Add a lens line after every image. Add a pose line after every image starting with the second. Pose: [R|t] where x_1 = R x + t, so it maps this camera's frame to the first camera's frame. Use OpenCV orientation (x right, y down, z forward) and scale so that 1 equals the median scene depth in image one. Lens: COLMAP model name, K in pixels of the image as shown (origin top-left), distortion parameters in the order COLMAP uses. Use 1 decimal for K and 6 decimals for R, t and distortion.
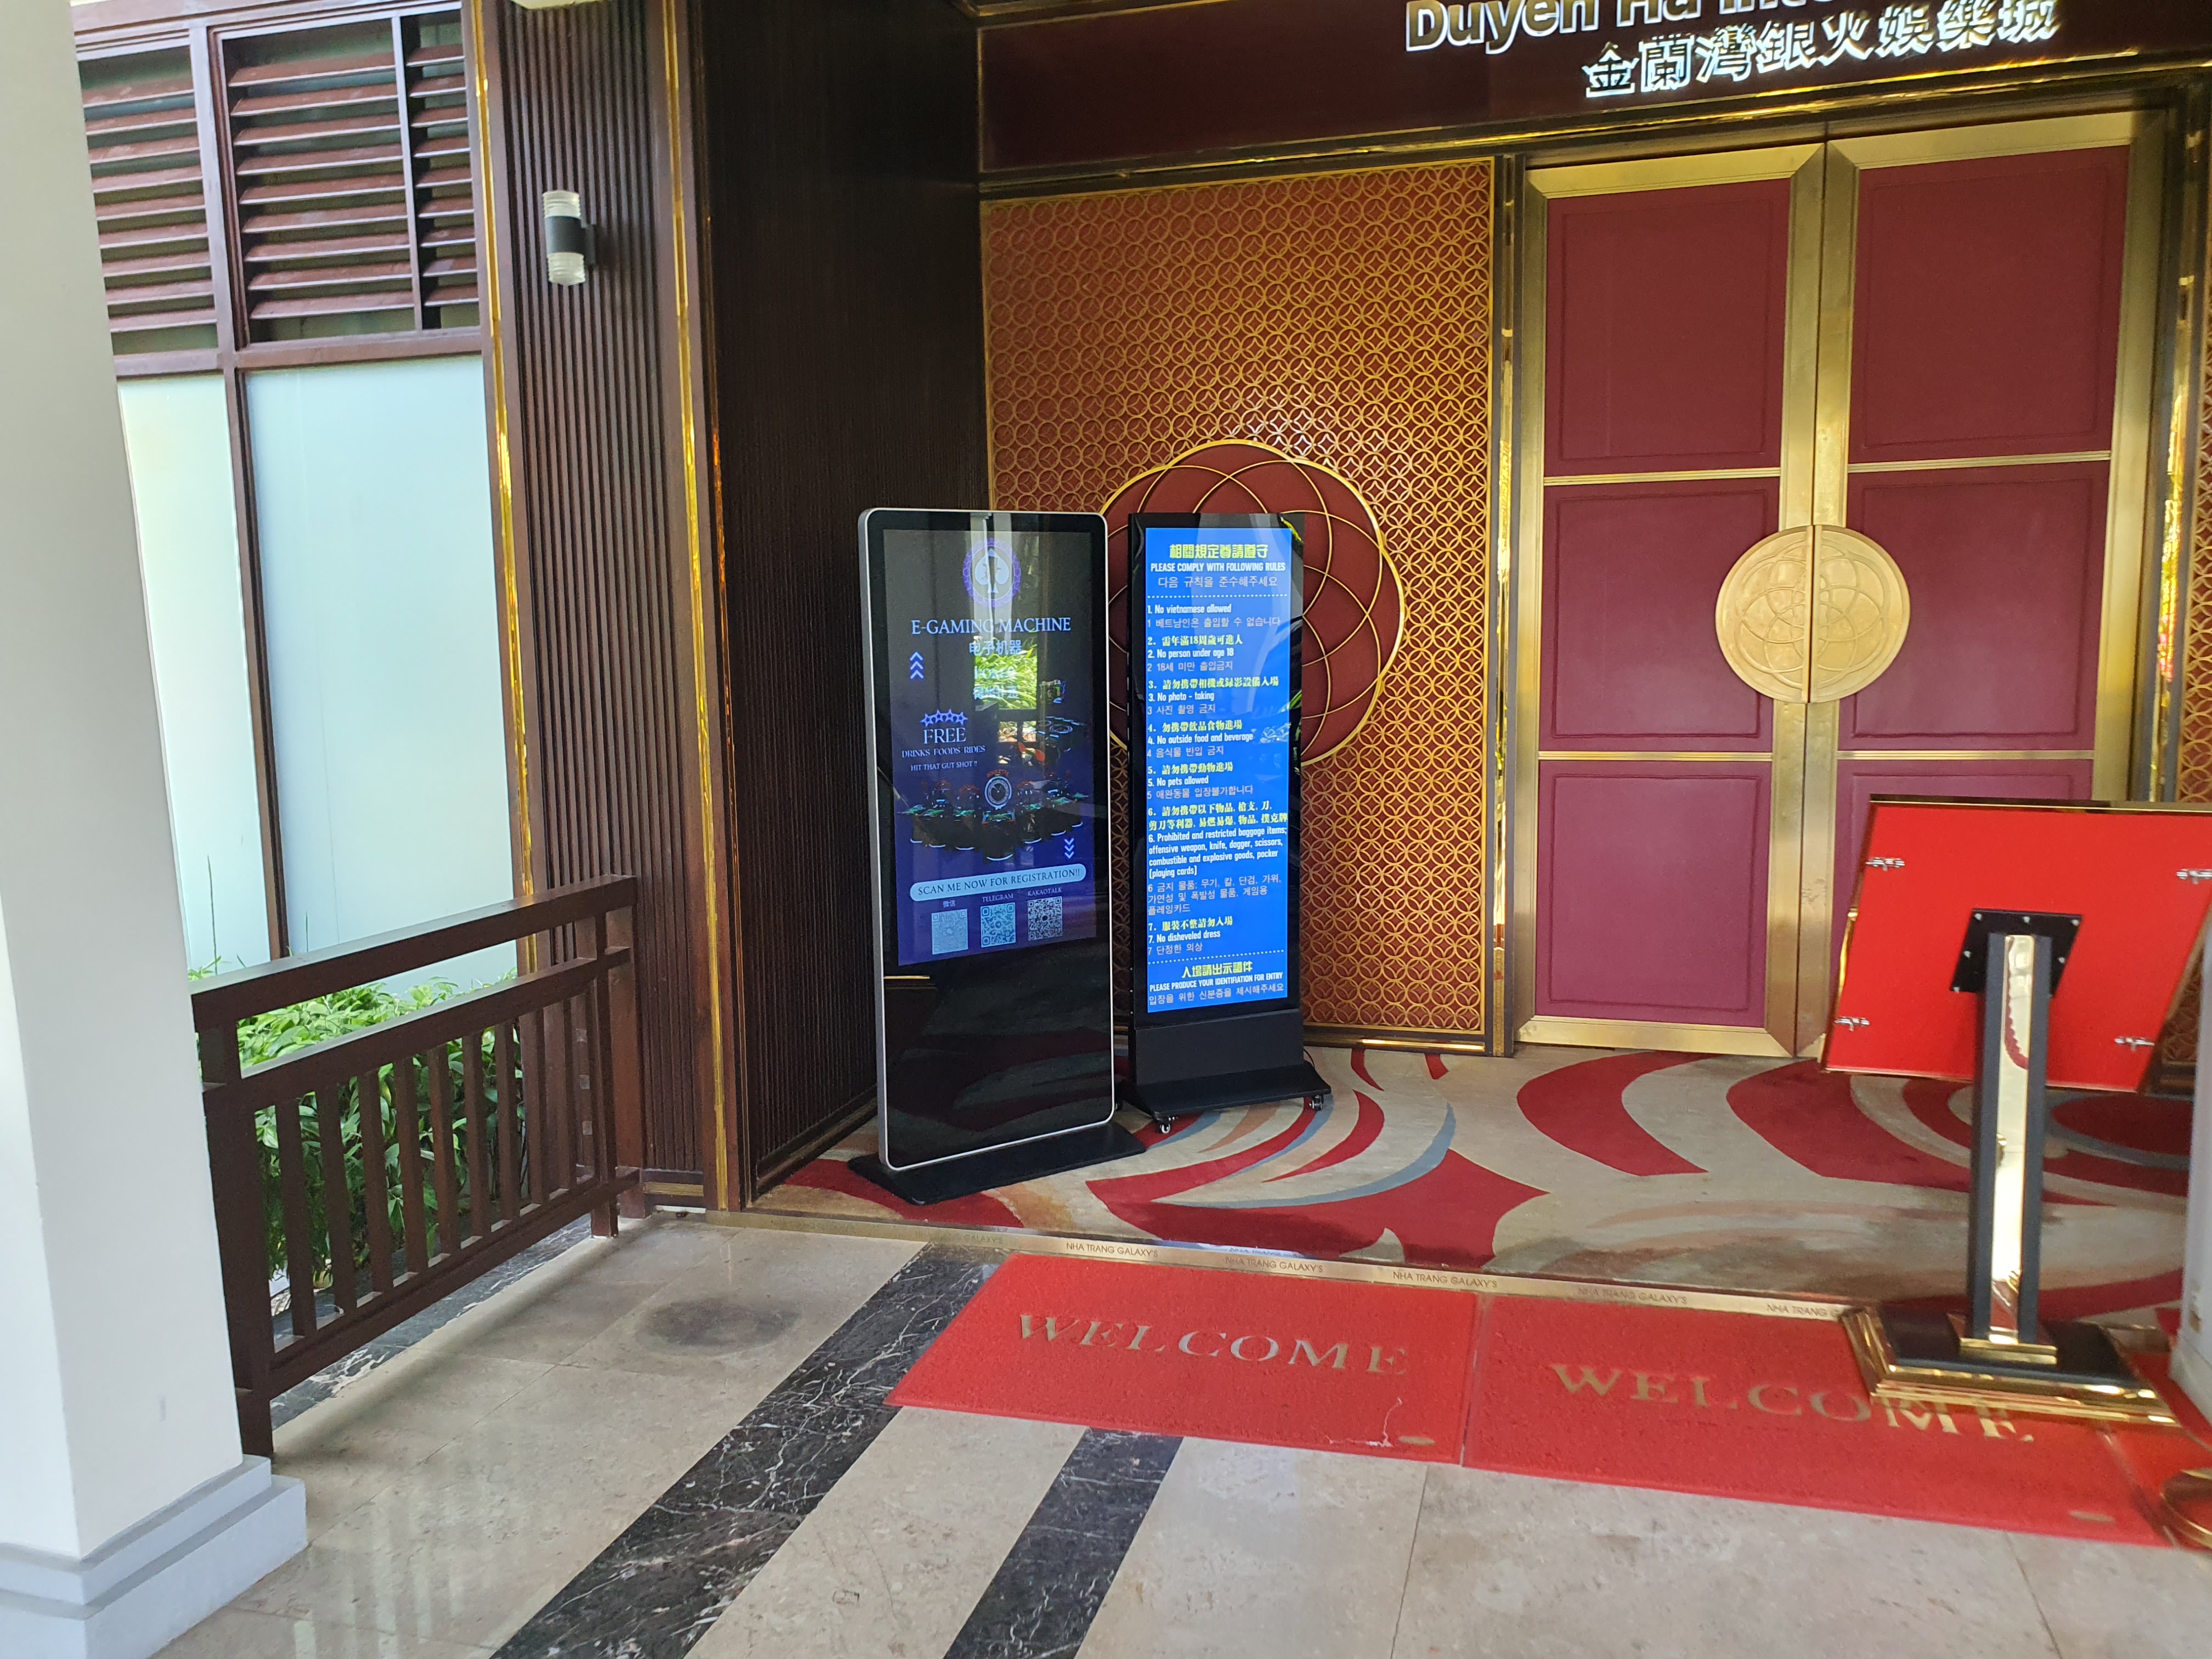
lens RADIAL K [[1719.6, 0, 1100.7], [0, 1719.6, 828.2], [0, 0, 1]] dist [0.021517, -0.045785]
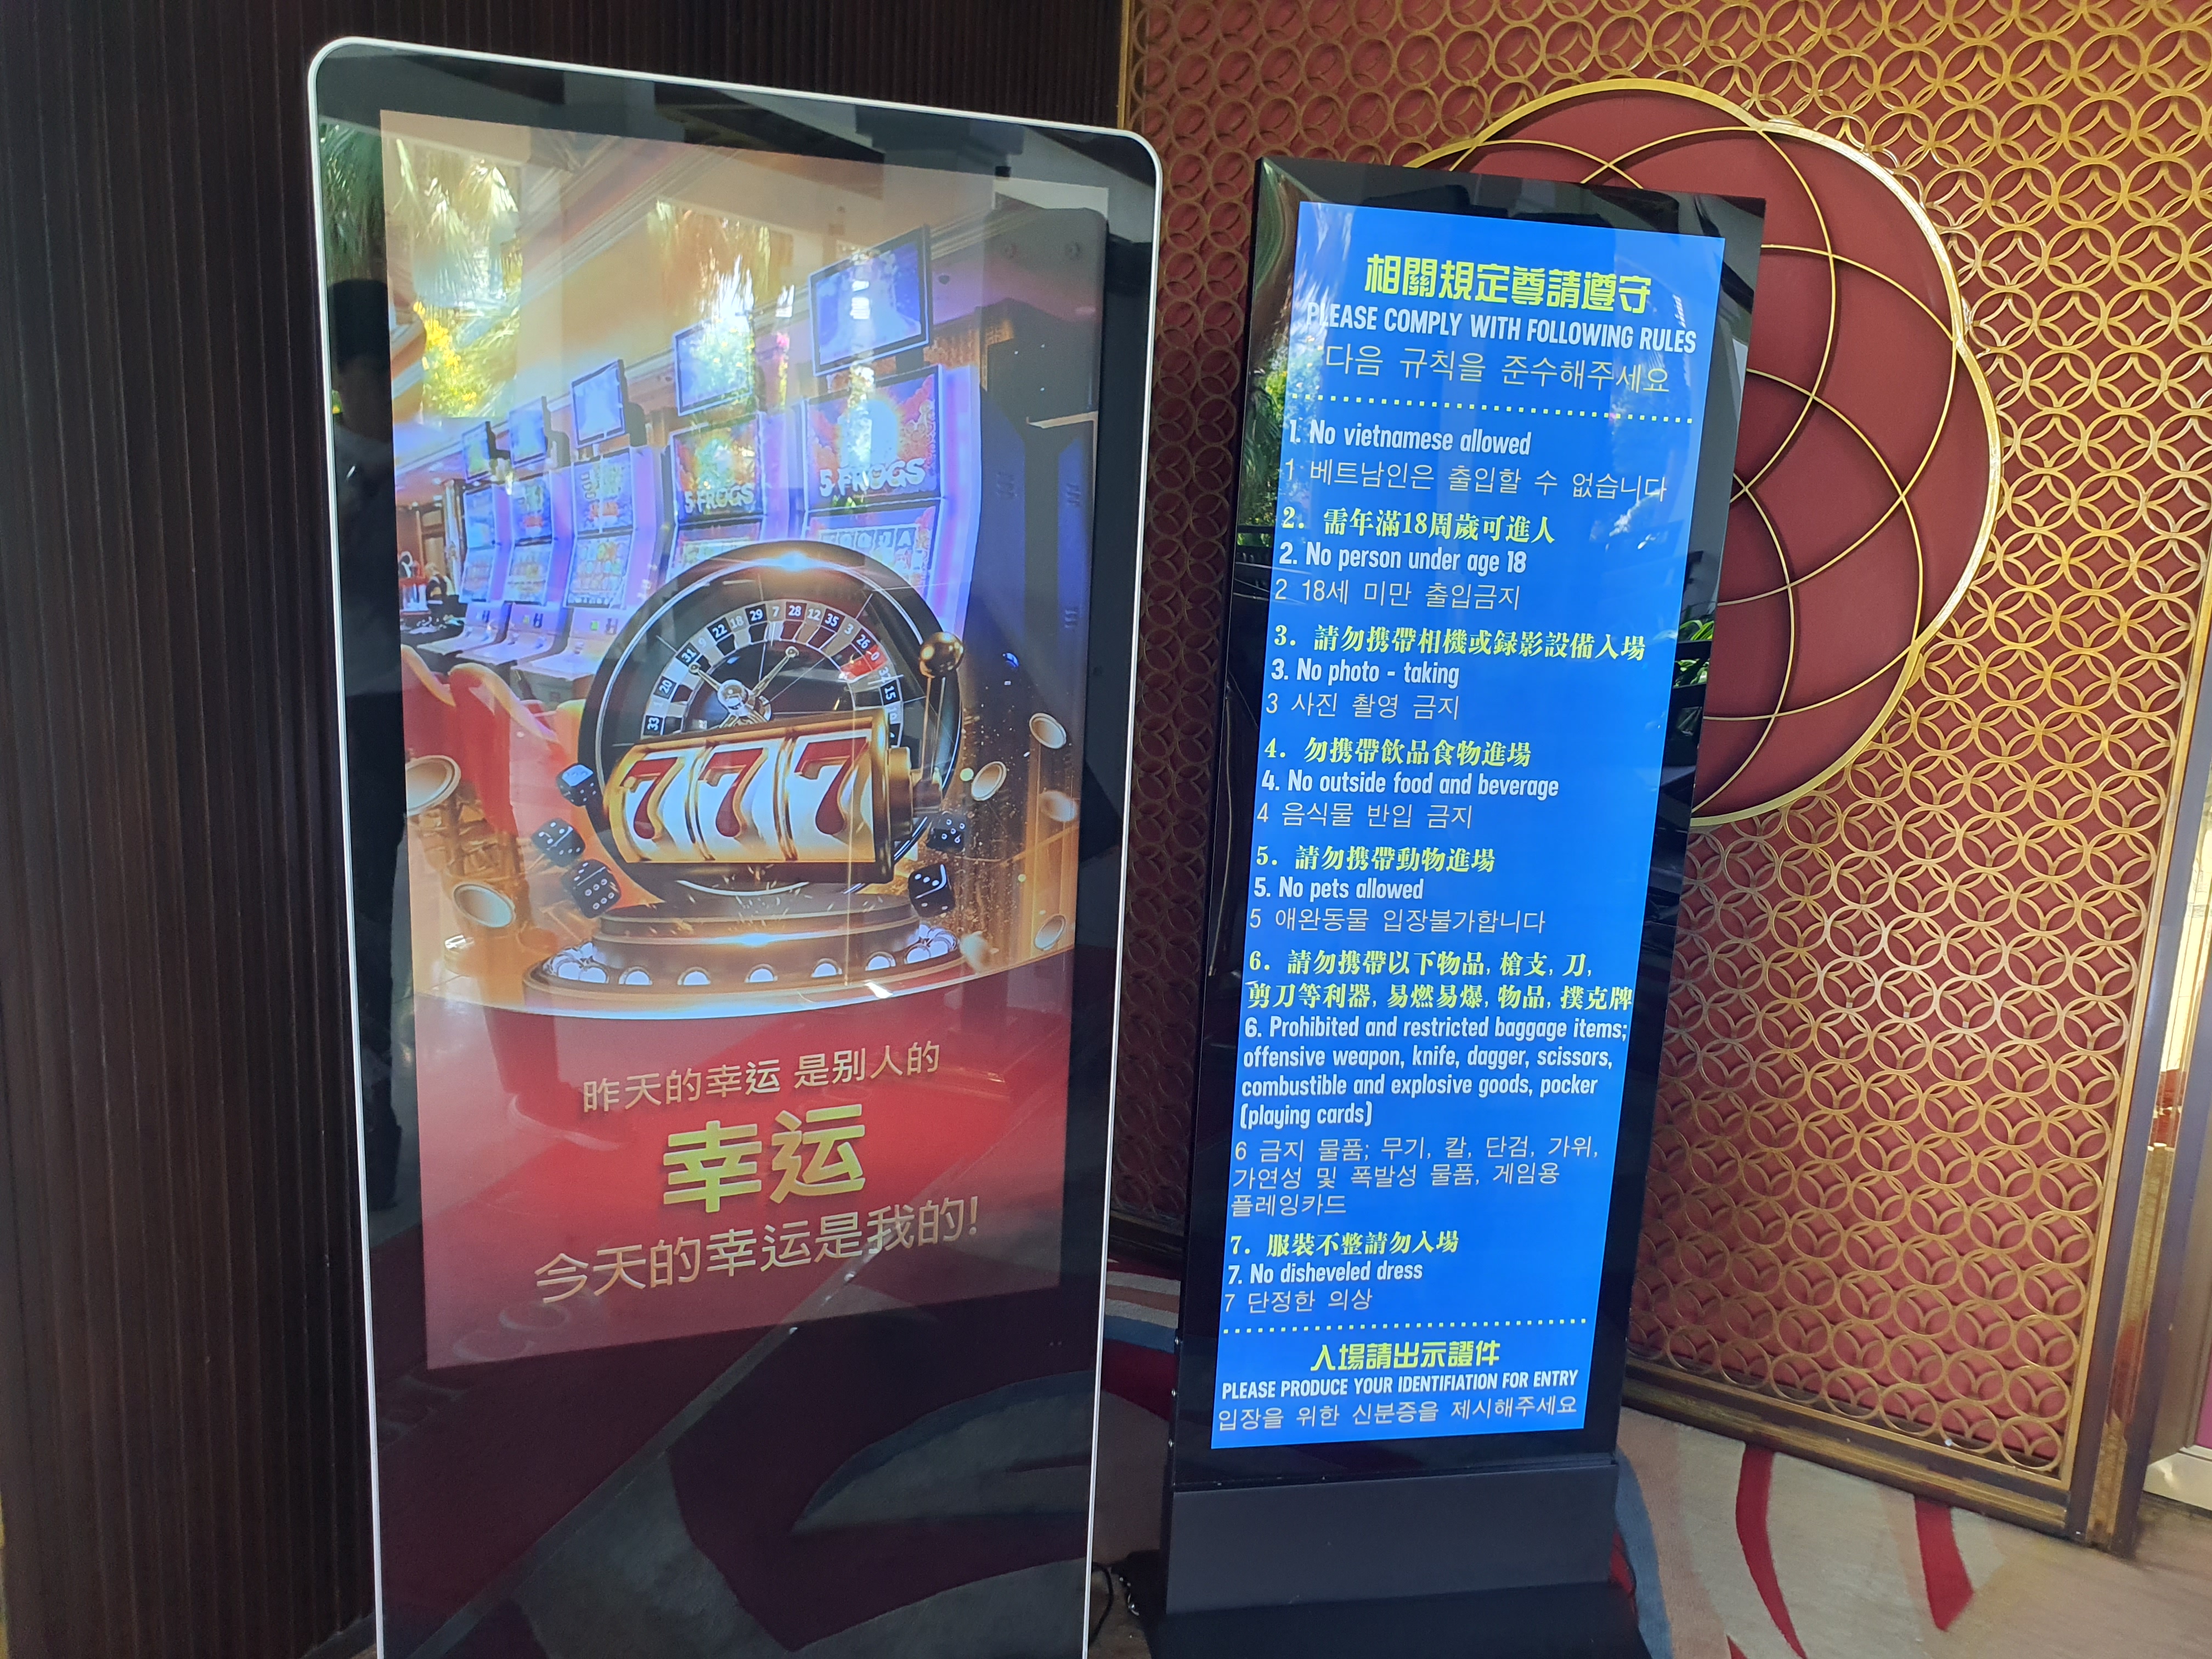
lens RADIAL K [[1719.6, 0, 1148.4], [0, 1719.6, 783.6], [0, 0, 1]] dist [0.021517, -0.045785]
pose [[0.970126, 0.107133, -0.217663, 0.083827], [-0.096792, 0.993633, 0.057657, -0.067959], [0.222454, -0.034867, 0.974319, 0.610932]]
